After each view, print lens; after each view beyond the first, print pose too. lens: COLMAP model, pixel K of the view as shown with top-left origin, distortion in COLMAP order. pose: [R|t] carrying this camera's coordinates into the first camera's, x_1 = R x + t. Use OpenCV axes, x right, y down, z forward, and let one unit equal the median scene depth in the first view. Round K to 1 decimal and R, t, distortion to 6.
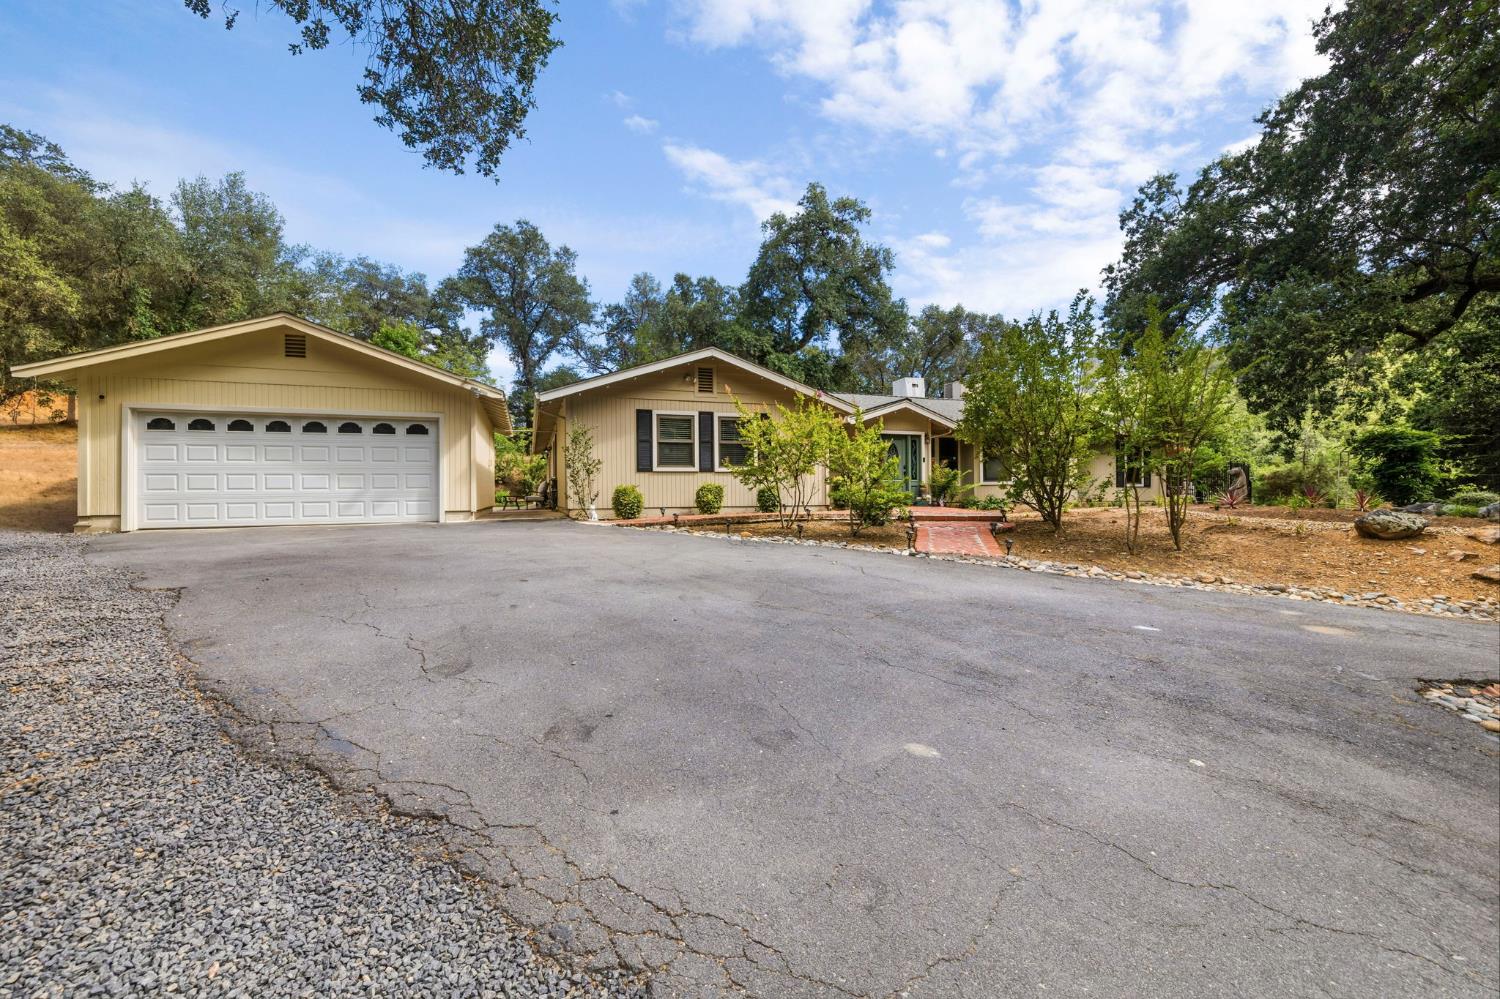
lens RADIAL K [[633.6, 0, 752.1], [0, 633.6, 491.9], [0, 0, 1]] dist [0.005580, -0.002018]
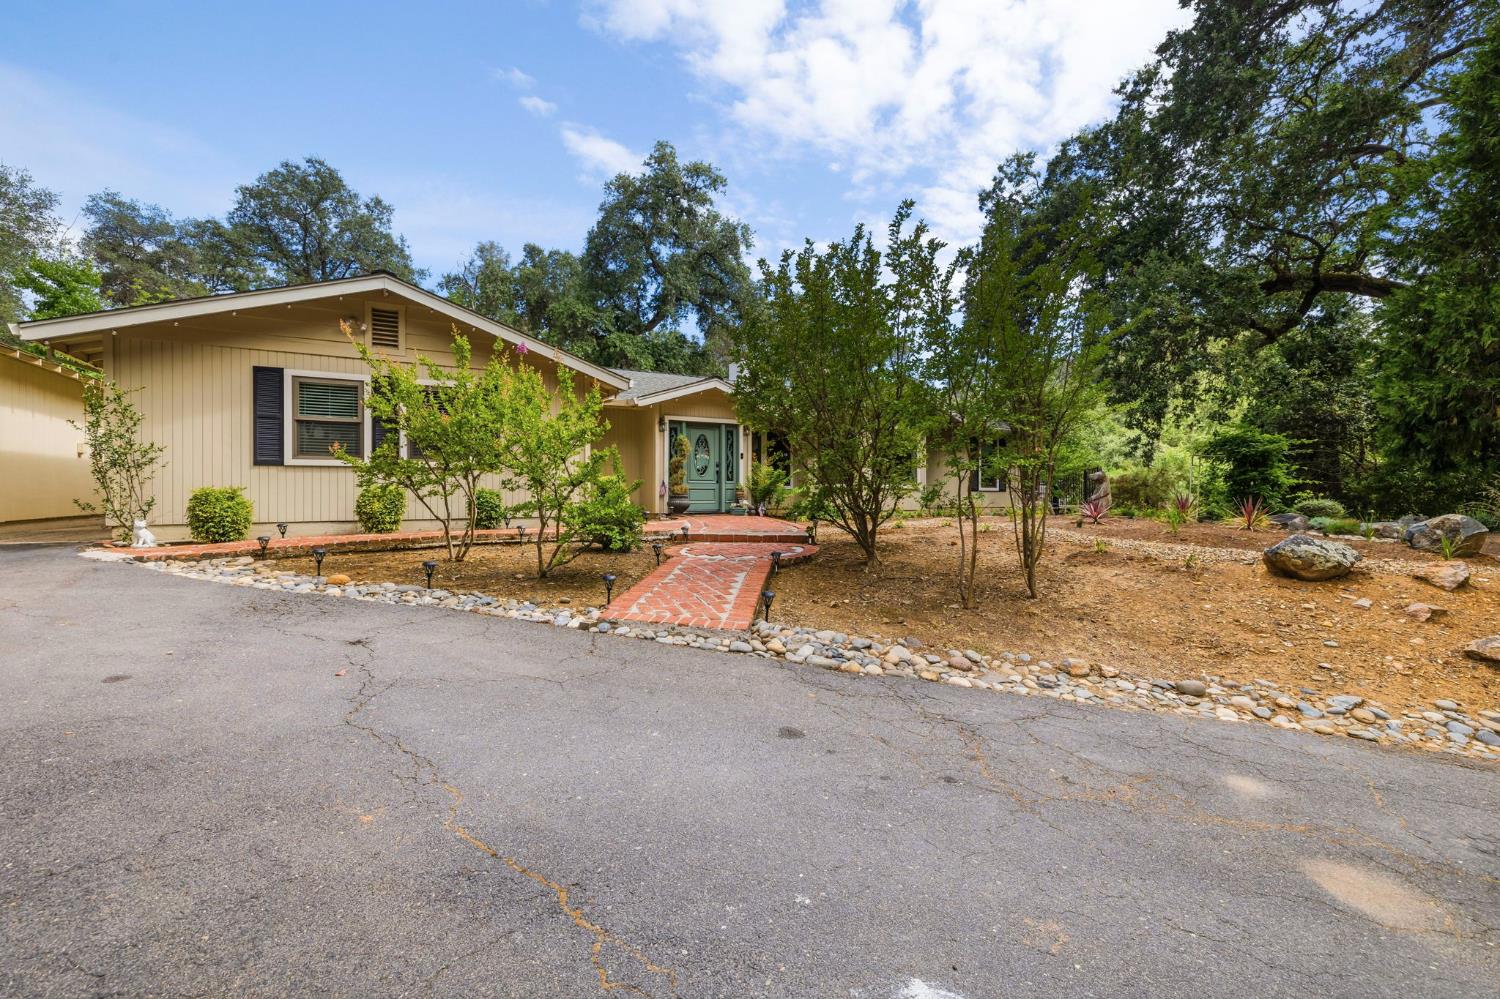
lens RADIAL K [[633.6, 0, 754.2], [0, 633.6, 490.7], [0, 0, 1]] dist [0.005580, -0.002018]
pose [[0.984548, 0.007764, 0.174944, 0.130125], [-0.008238, 0.999964, 0.001984, -0.008096], [-0.174922, -0.003395, 0.984576, 0.193785]]
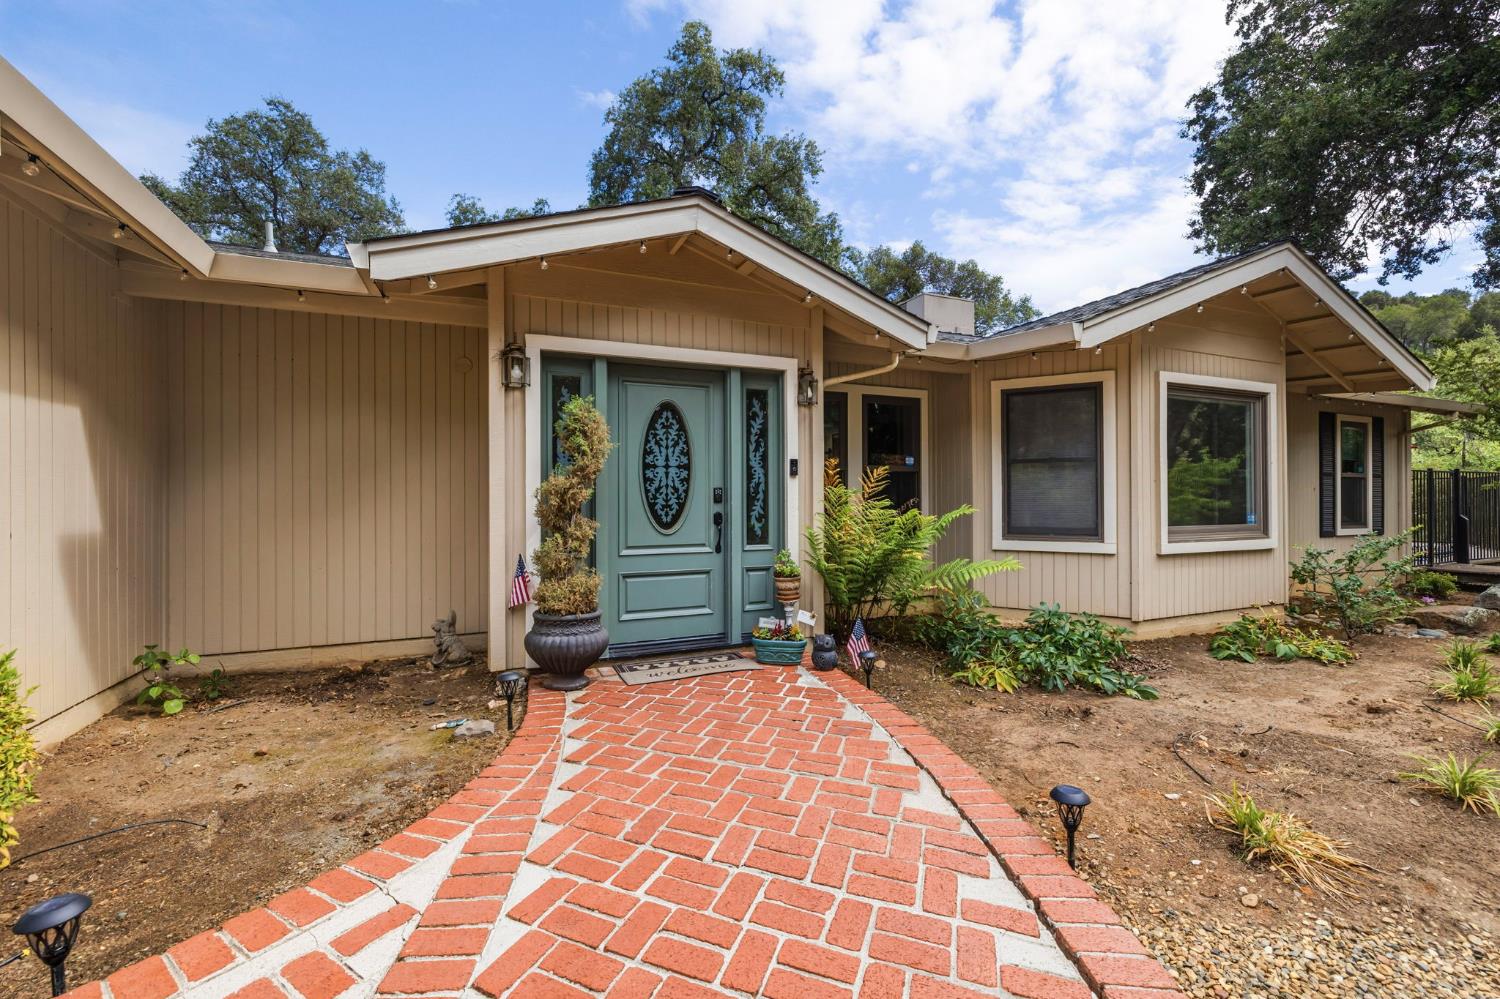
lens RADIAL K [[633.6, 0, 758.3], [0, 633.6, 494.4], [0, 0, 1]] dist [0.005580, -0.002018]
pose [[0.997242, 0.002748, 0.074165, 0.208516], [-0.002939, 0.999993, 0.002471, -0.035426], [-0.074158, -0.002682, 0.997243, 0.653747]]
